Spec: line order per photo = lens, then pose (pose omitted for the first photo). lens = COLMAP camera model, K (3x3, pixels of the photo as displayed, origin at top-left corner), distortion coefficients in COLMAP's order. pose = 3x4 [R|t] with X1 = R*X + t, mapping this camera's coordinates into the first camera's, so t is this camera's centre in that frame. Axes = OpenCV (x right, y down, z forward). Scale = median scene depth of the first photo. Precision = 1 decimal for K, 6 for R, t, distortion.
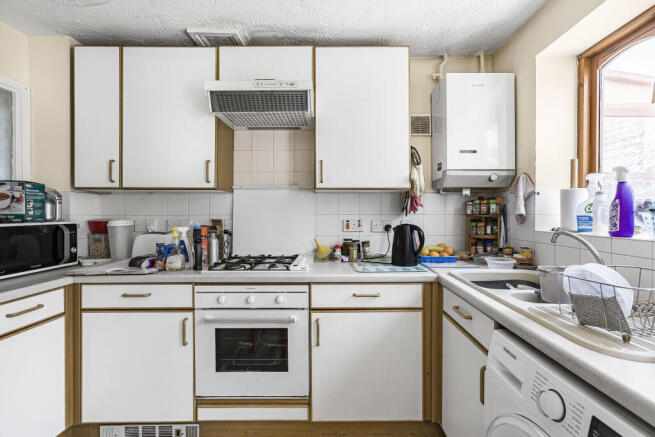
lens RADIAL K [[307.9, 0, 328.2], [0, 307.9, 213.5], [0, 0, 1]] dist [0.001394, 0.004241]
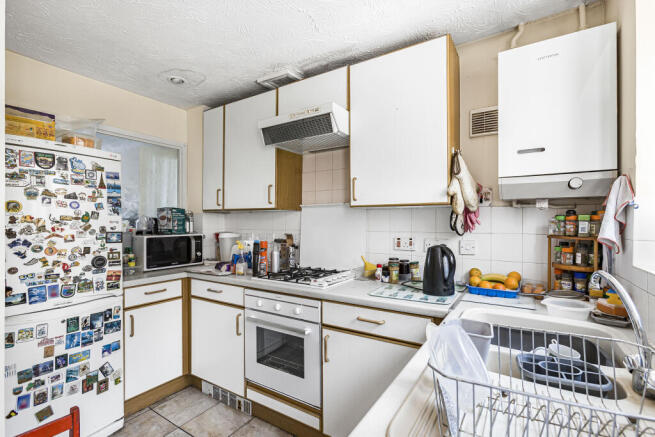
lens RADIAL K [[307.9, 0, 325.9], [0, 307.9, 221.3], [0, 0, 1]] dist [0.001394, 0.004241]
pose [[0.839463, -0.000452, -0.543417, 0.442600], [-0.000606, 0.999998, -0.001768, -0.030620], [0.543417, 0.001814, 0.839461, 0.115586]]
